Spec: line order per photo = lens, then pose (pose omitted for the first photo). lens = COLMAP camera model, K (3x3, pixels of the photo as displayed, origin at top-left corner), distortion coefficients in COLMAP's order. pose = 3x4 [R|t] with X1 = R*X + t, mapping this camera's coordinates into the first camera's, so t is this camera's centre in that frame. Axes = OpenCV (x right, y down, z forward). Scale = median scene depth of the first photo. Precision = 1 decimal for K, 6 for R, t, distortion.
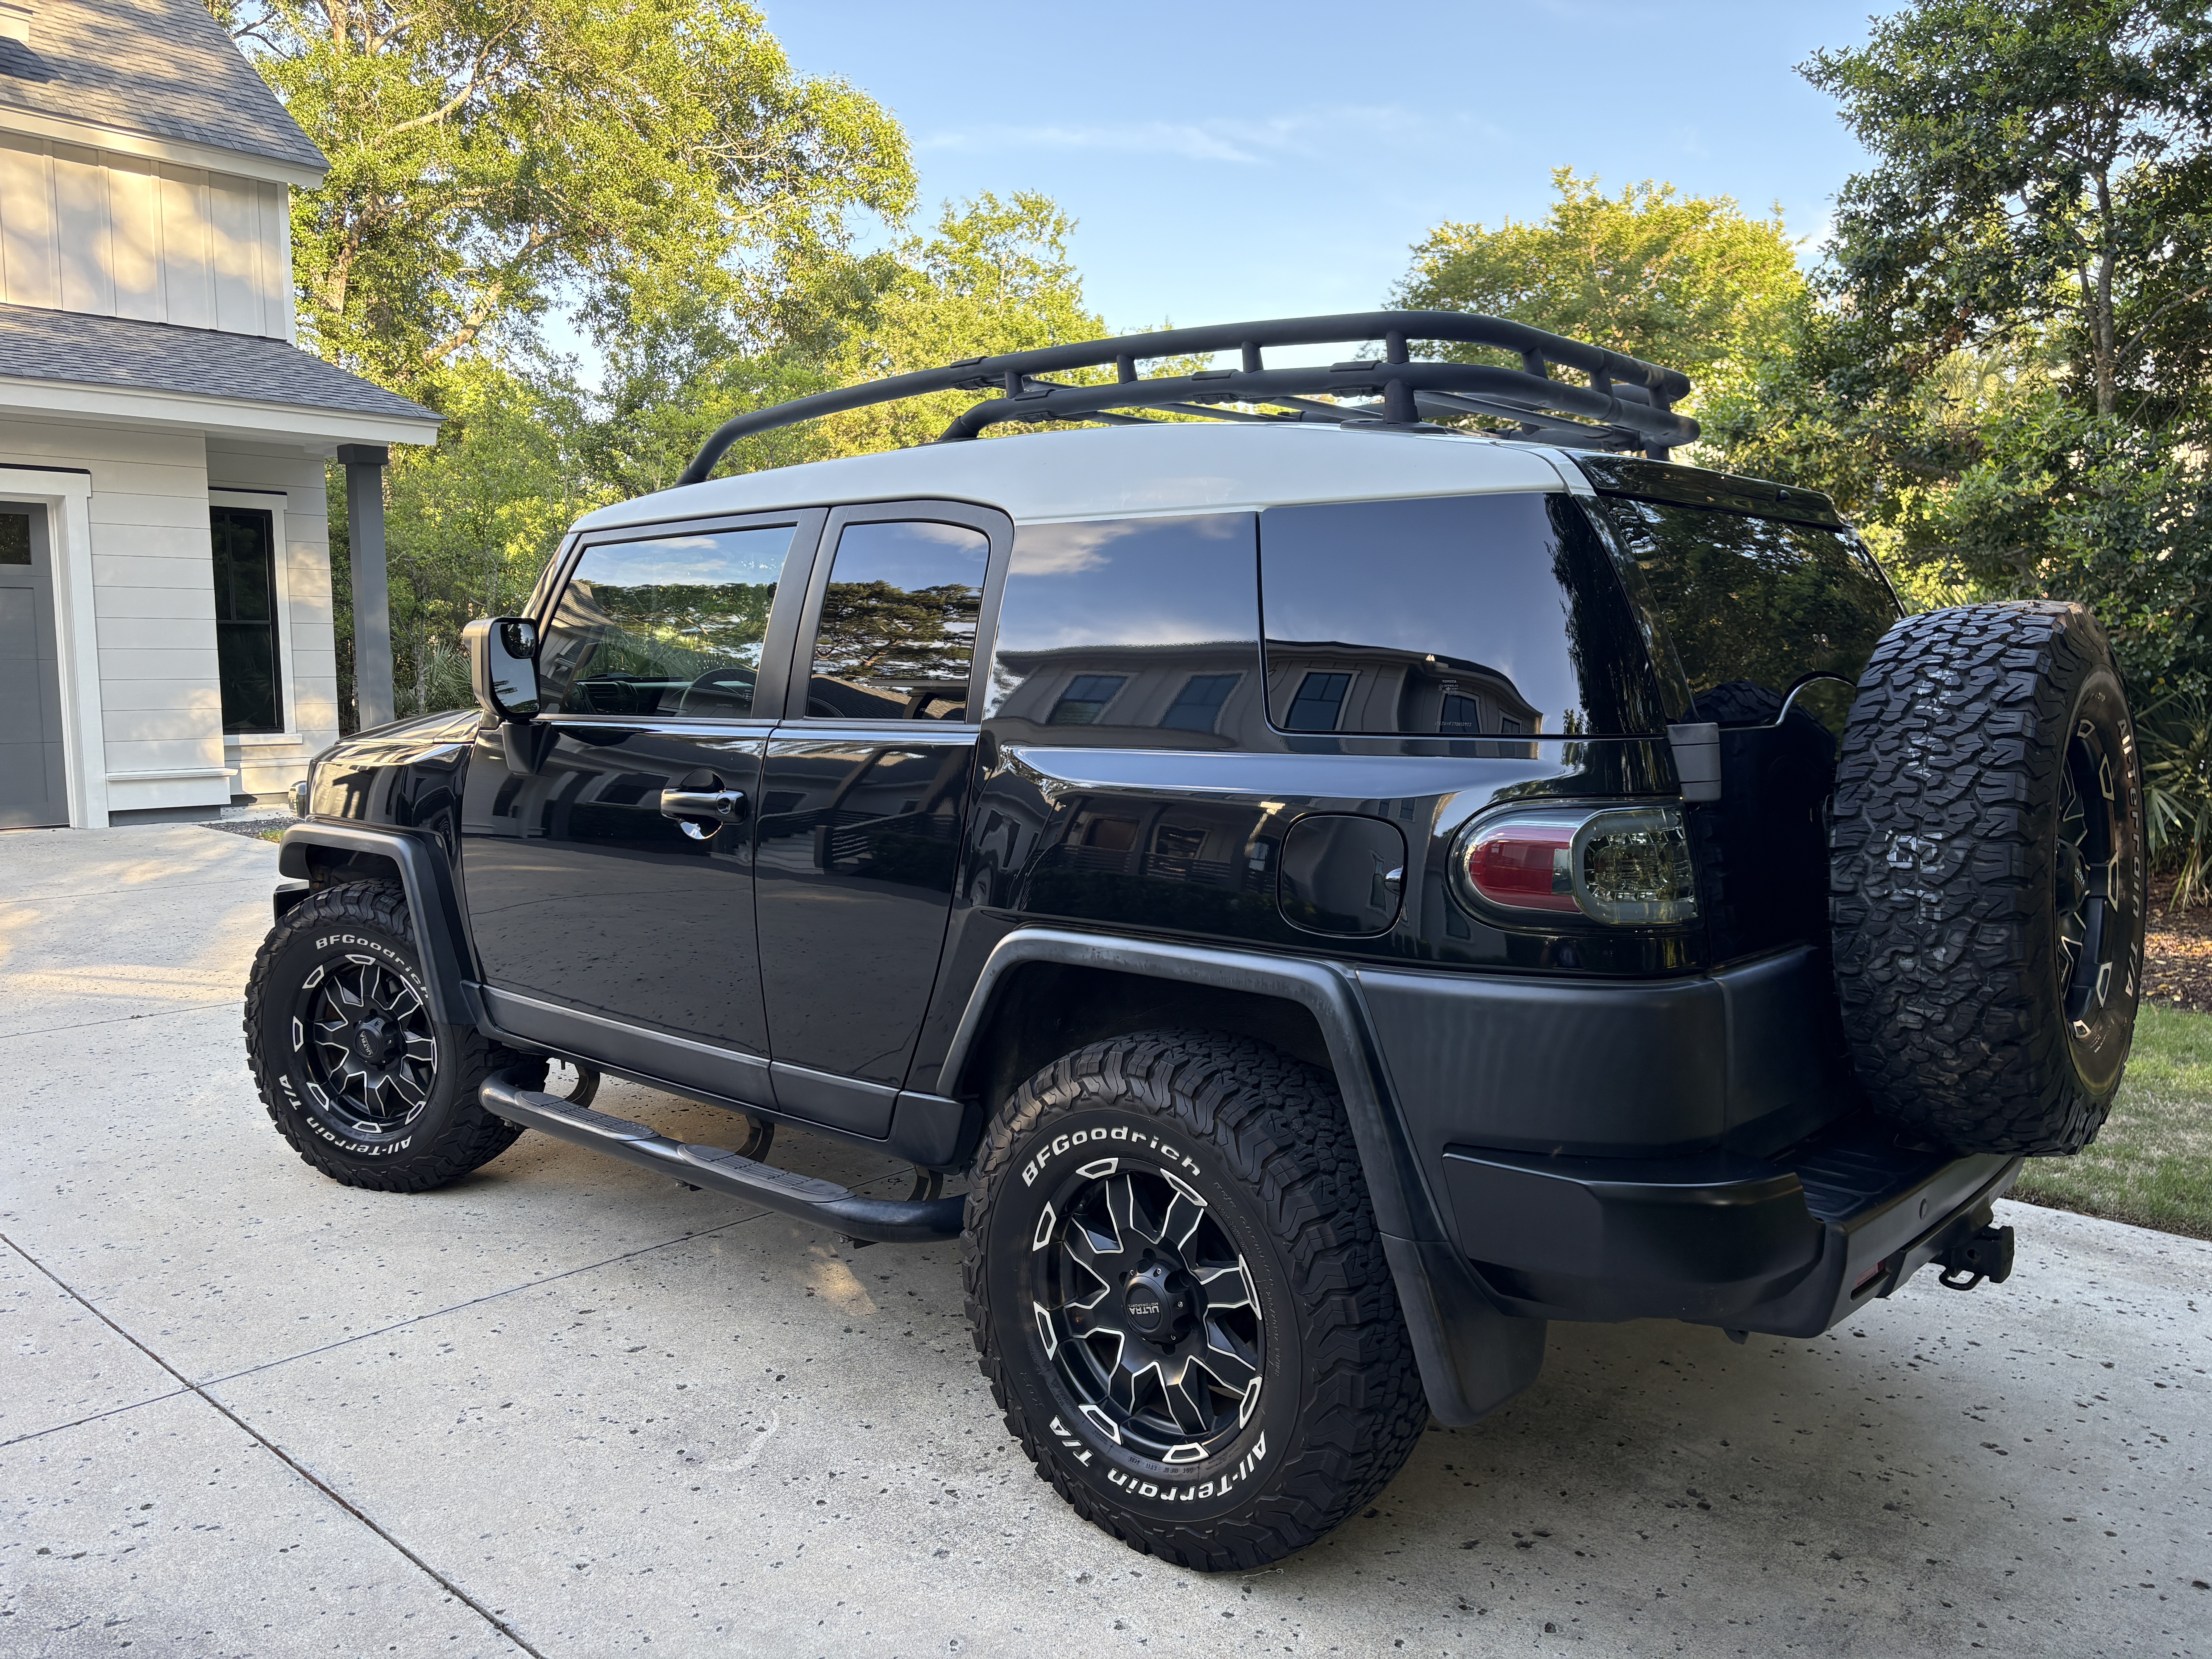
lens RADIAL K [[1679.0, 0, 1096.7], [0, 1679.0, 823.6], [0, 0, 1]] dist [0.050611, -0.052180]
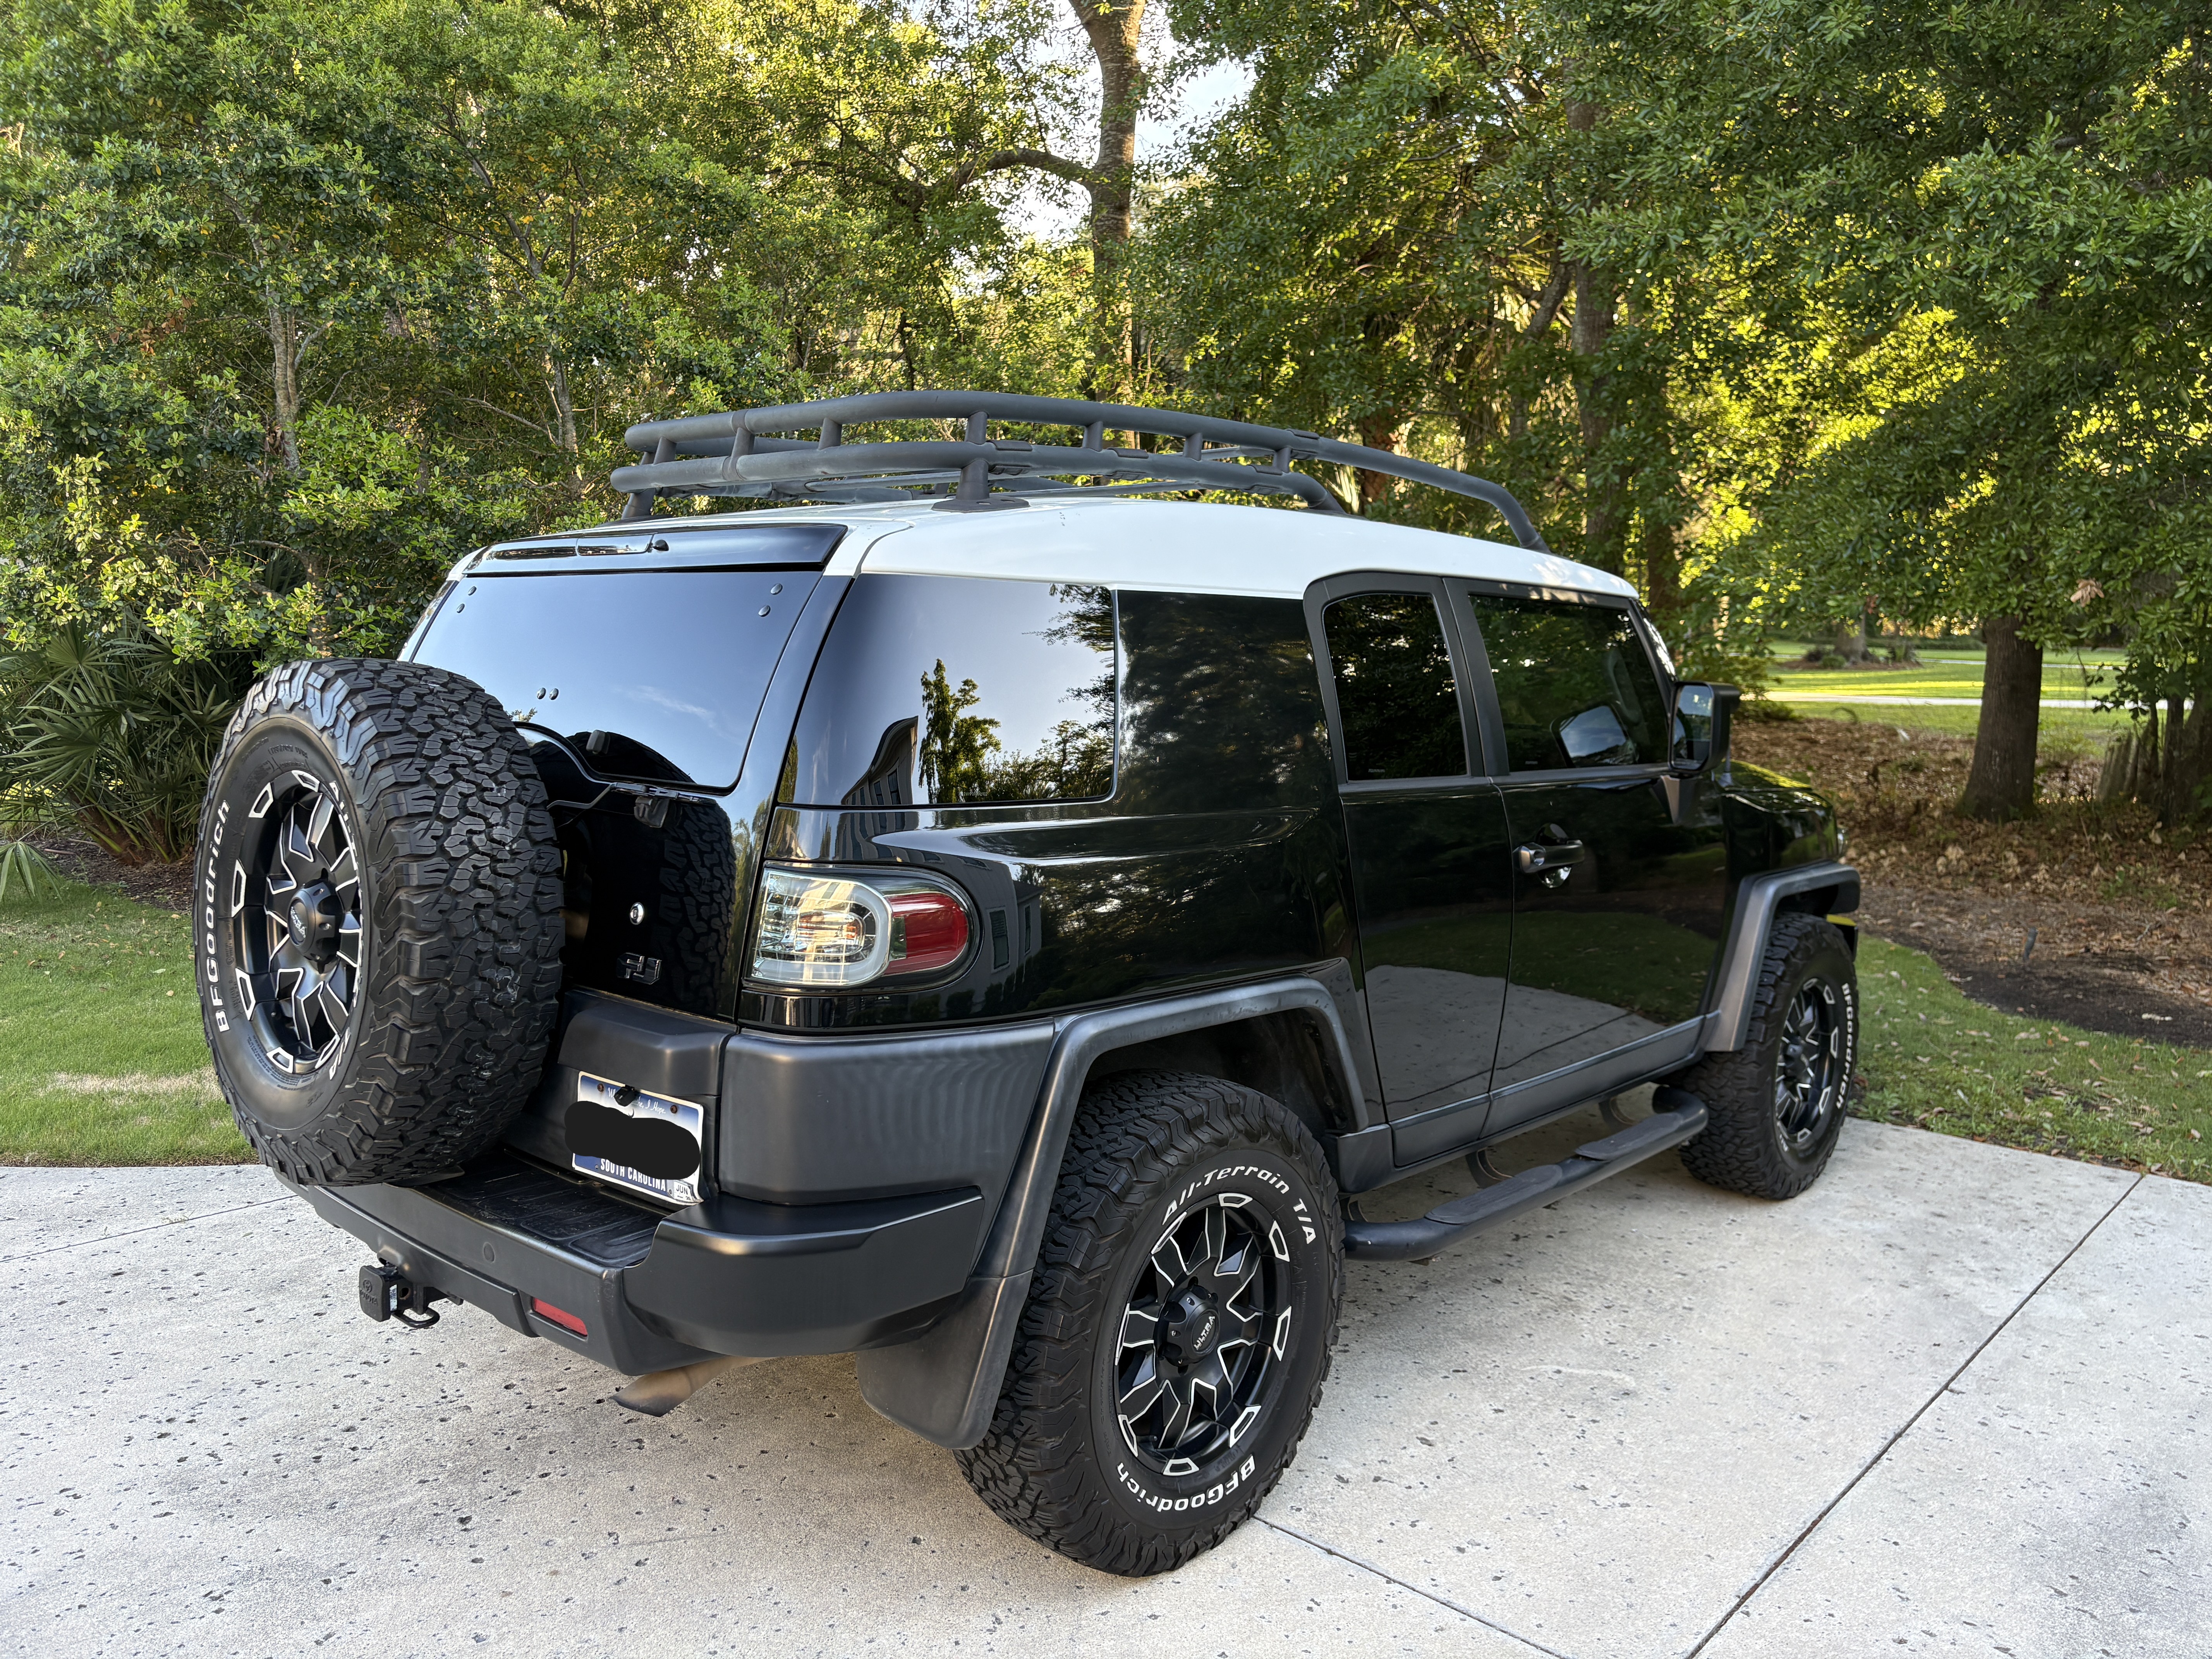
lens RADIAL K [[1679.0, 0, 1106.1], [0, 1679.0, 863.1], [0, 0, 1]] dist [0.050611, -0.052180]
pose [[-0.014960, -0.141736, 0.989791, -0.585278], [0.085080, 0.986132, 0.142498, -0.084151], [-0.996262, 0.086343, -0.002693, 0.572759]]
